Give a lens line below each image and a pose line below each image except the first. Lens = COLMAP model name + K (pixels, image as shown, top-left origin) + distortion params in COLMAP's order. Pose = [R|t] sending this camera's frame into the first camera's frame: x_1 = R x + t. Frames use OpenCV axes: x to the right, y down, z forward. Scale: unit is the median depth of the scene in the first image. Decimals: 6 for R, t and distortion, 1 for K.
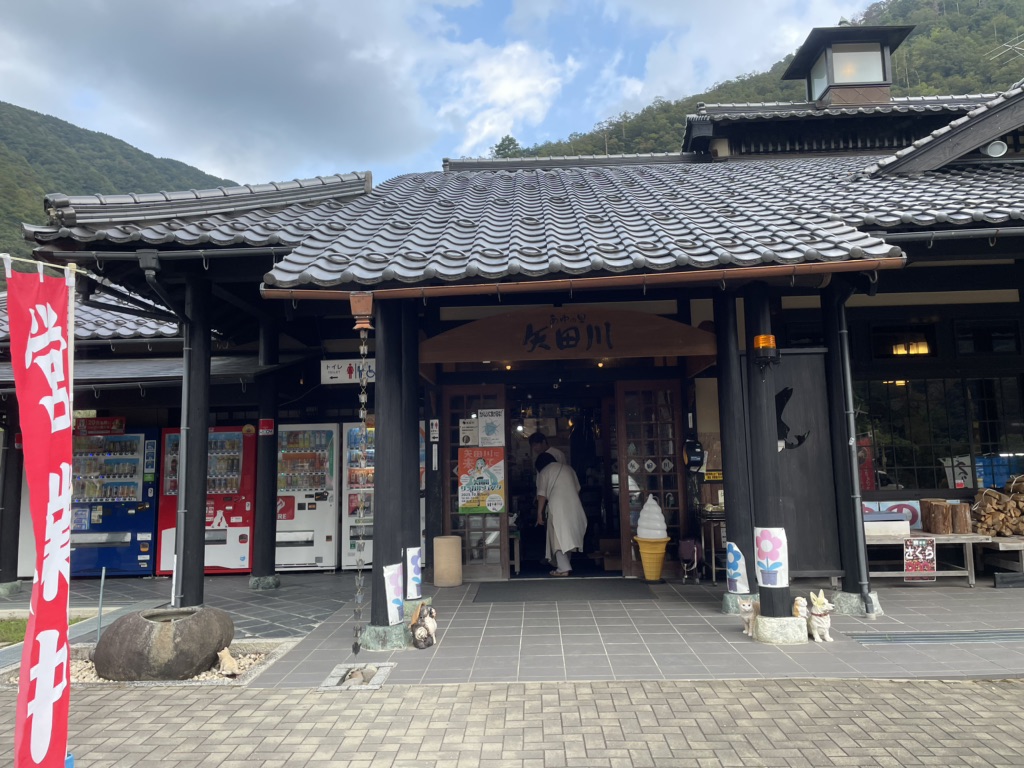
lens RADIAL K [[766.2, 0, 523.9], [0, 766.2, 383.5], [0, 0, 1]] dist [0.059289, -0.065784]
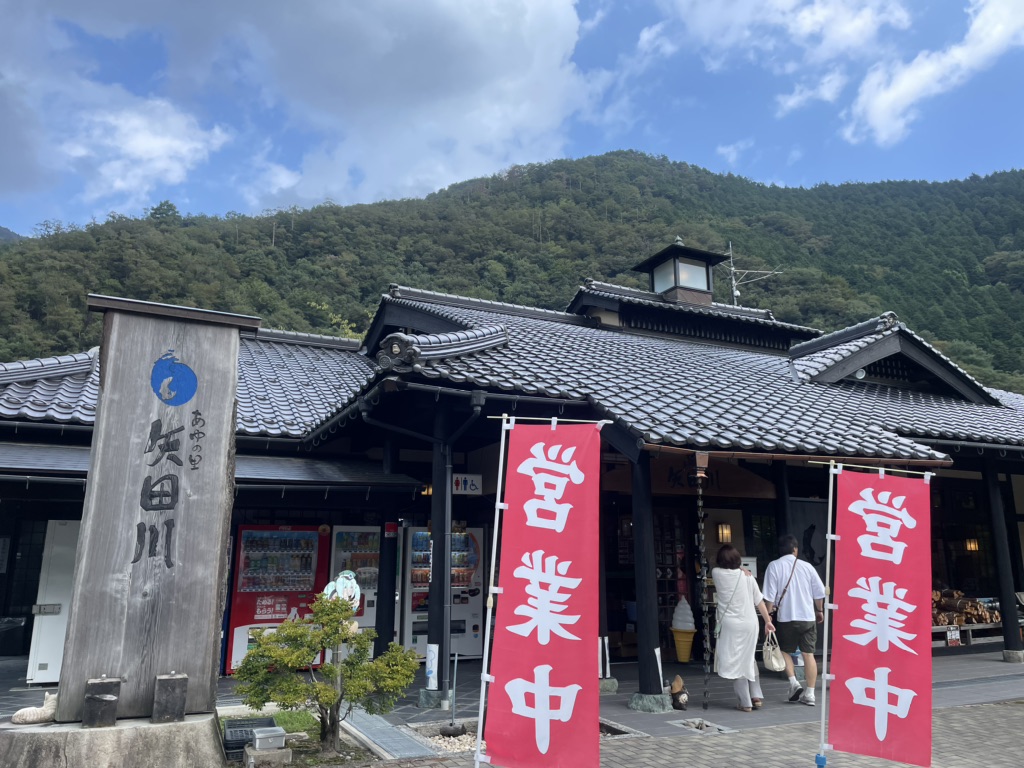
lens RADIAL K [[766.2, 0, 505.4], [0, 766.2, 383.7], [0, 0, 1]] dist [0.059289, -0.065784]
pose [[0.896204, 0.126475, 0.425232, -0.050885], [-0.073219, 0.987525, -0.139402, -0.000704], [-0.437559, 0.093797, 0.894284, -0.007187]]
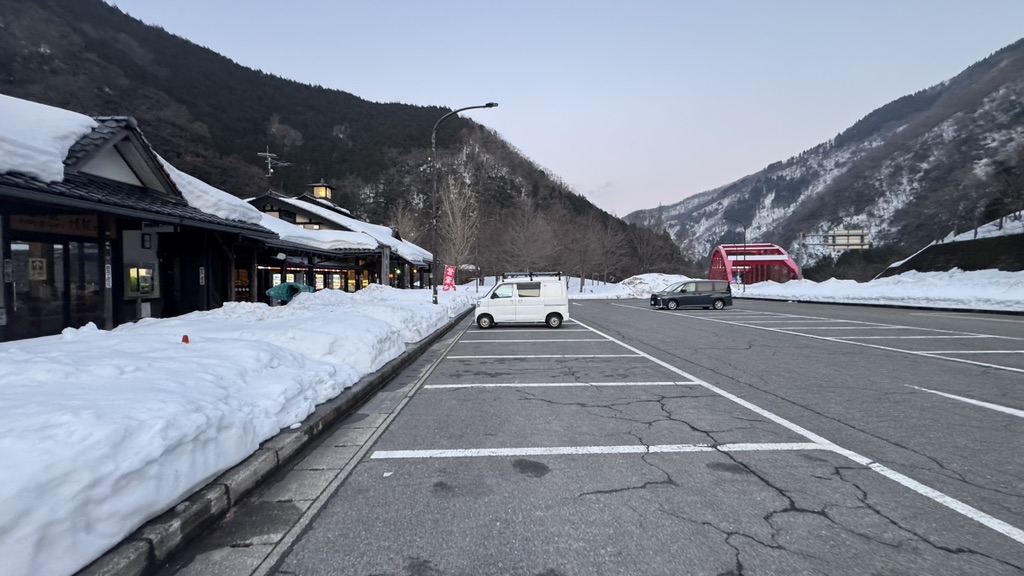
lens RADIAL K [[408.3, 0, 507.8], [0, 408.3, 287.4], [0, 0, 1]] dist [0.006568, -0.001583]
pose [[-0.036692, 0.000083, 0.999327, -0.230992], [-0.110422, 0.993876, -0.004137, 0.002004], [-0.993207, -0.110499, -0.036458, 0.000868]]
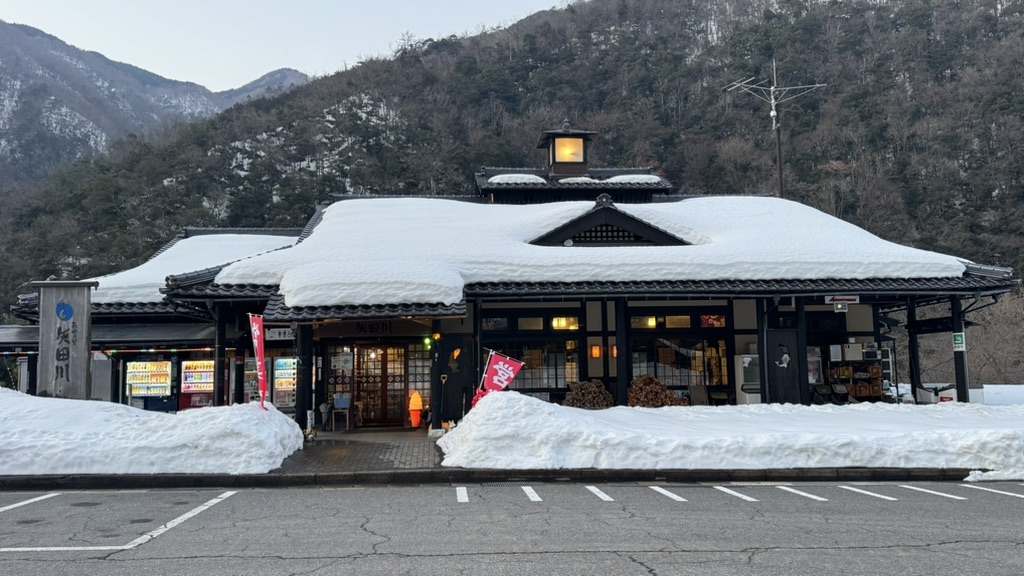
lens RADIAL K [[831.2, 0, 514.6], [0, 831.2, 294.1], [0, 0, 1]] dist [0.082972, -0.117443]
pose [[0.994439, 0.014870, 0.104257, 0.013656], [-0.015863, 0.999836, 0.008703, -0.011988], [-0.104110, -0.010309, 0.994512, -0.105066]]
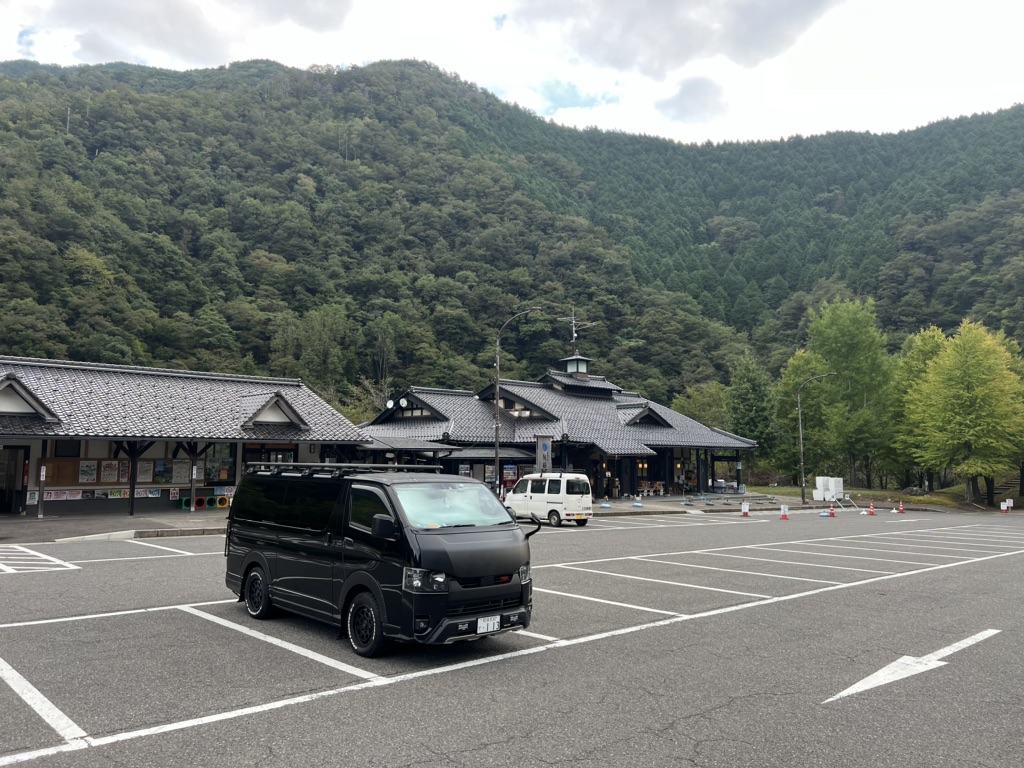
lens RADIAL K [[766.2, 0, 515.0], [0, 766.2, 366.9], [0, 0, 1]] dist [0.059289, -0.065784]
pose [[0.707950, 0.112555, 0.697236, -0.283386], [-0.104376, 0.993053, -0.054330, -0.020953], [-0.698507, -0.034312, 0.714780, -0.168822]]
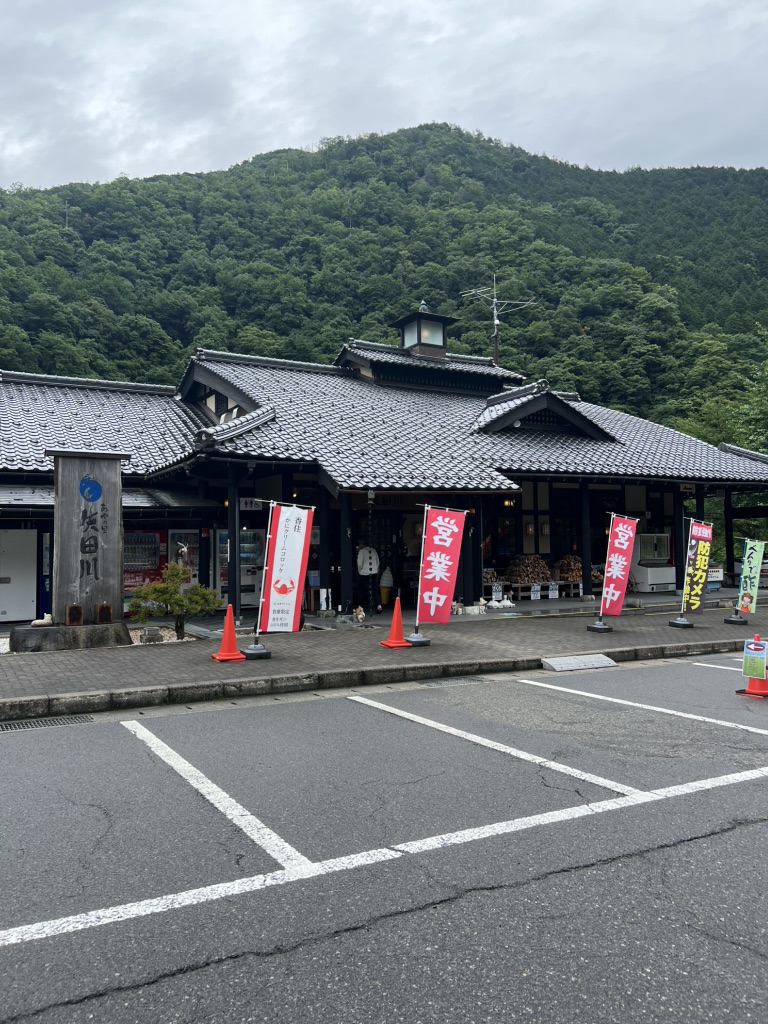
lens RADIAL K [[766.2, 0, 388.8], [0, 766.2, 495.4], [0, 0, 1]] dist [0.059289, -0.065784]
pose [[0.854177, 0.044318, 0.518090, -0.068248], [-0.062281, 0.997908, 0.017321, -0.009954], [-0.516238, -0.047063, 0.855151, -0.060429]]
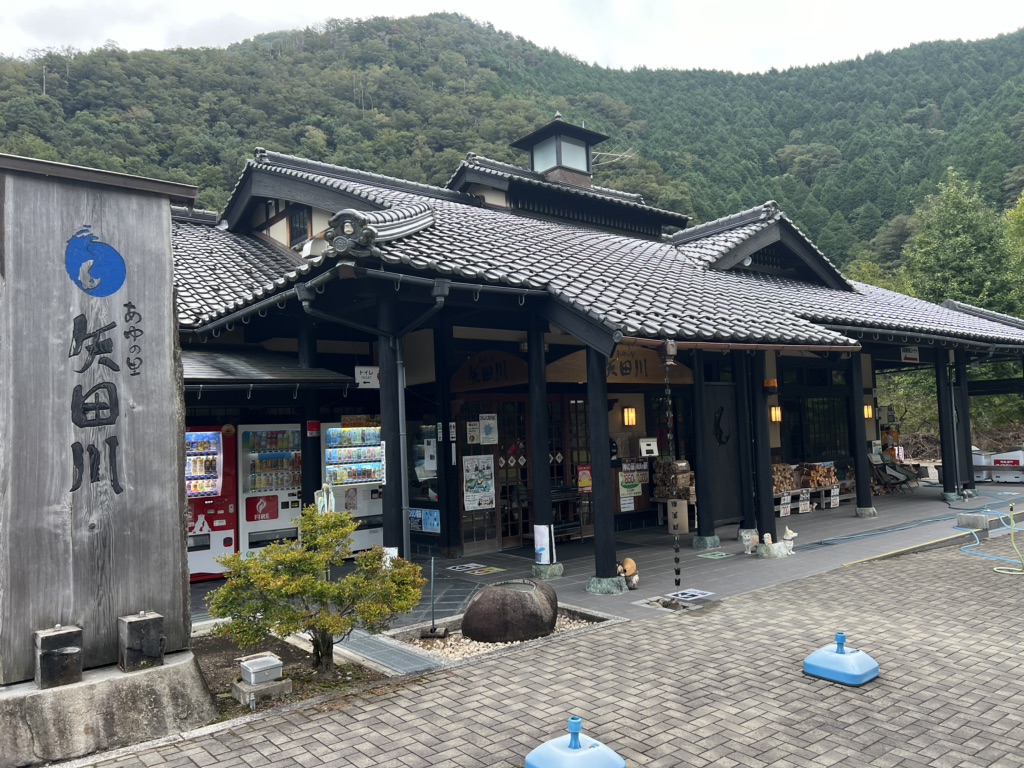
lens RADIAL K [[766.2, 0, 519.0], [0, 766.2, 373.2], [0, 0, 1]] dist [0.059289, -0.065784]
pose [[0.764672, 0.045535, 0.642809, -0.057952], [-0.049518, 0.998703, -0.011840, -0.001346], [-0.642514, -0.022777, 0.765935, 0.002742]]
